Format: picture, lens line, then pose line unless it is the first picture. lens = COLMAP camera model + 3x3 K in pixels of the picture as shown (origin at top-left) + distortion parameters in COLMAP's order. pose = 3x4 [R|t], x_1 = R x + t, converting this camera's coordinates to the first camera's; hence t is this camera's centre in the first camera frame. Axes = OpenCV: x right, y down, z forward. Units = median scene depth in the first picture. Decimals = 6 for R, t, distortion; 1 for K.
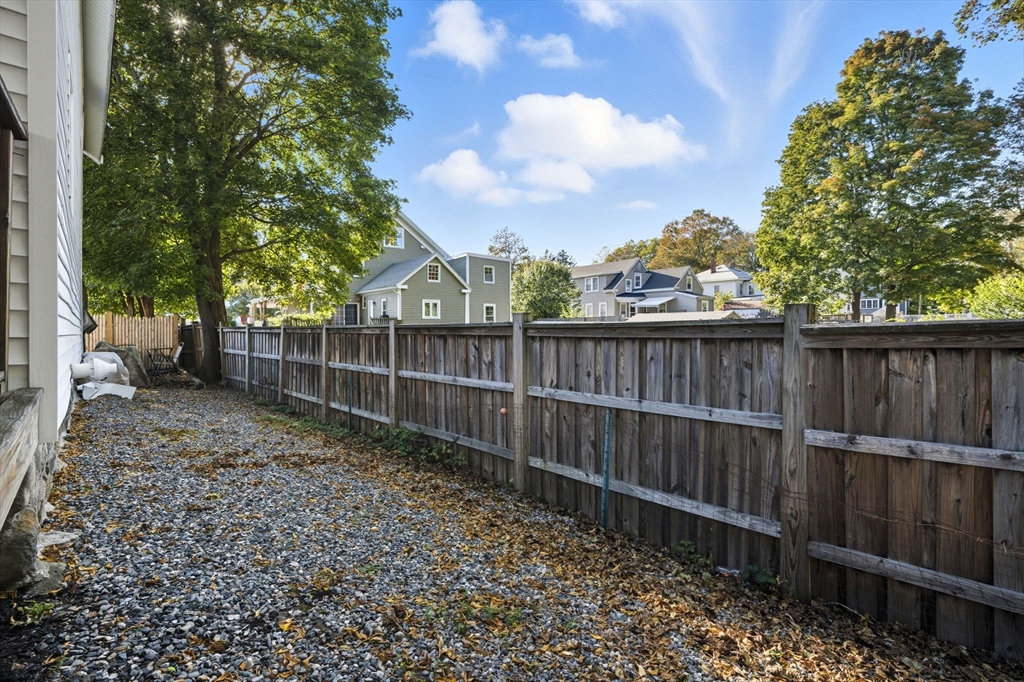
lens RADIAL K [[479.3, 0, 509.0], [0, 479.3, 333.9], [0, 0, 1]] dist [-0.000753, 0.000225]
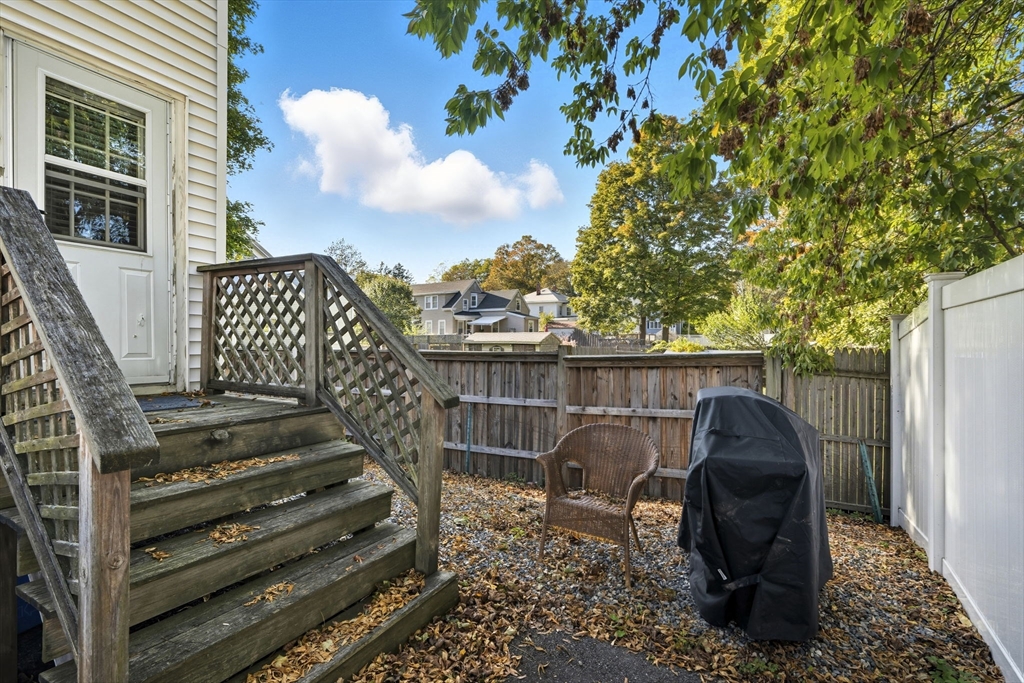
lens RADIAL K [[578.8, 0, 512.6], [0, 578.8, 346.0], [0, 0, 1]] dist [-0.002967, -0.001245]
pose [[0.940846, 0.000340, 0.338833, -0.111909], [-0.002313, 0.999983, 0.005417, -0.018247], [-0.338826, -0.005880, 0.940831, -0.317514]]
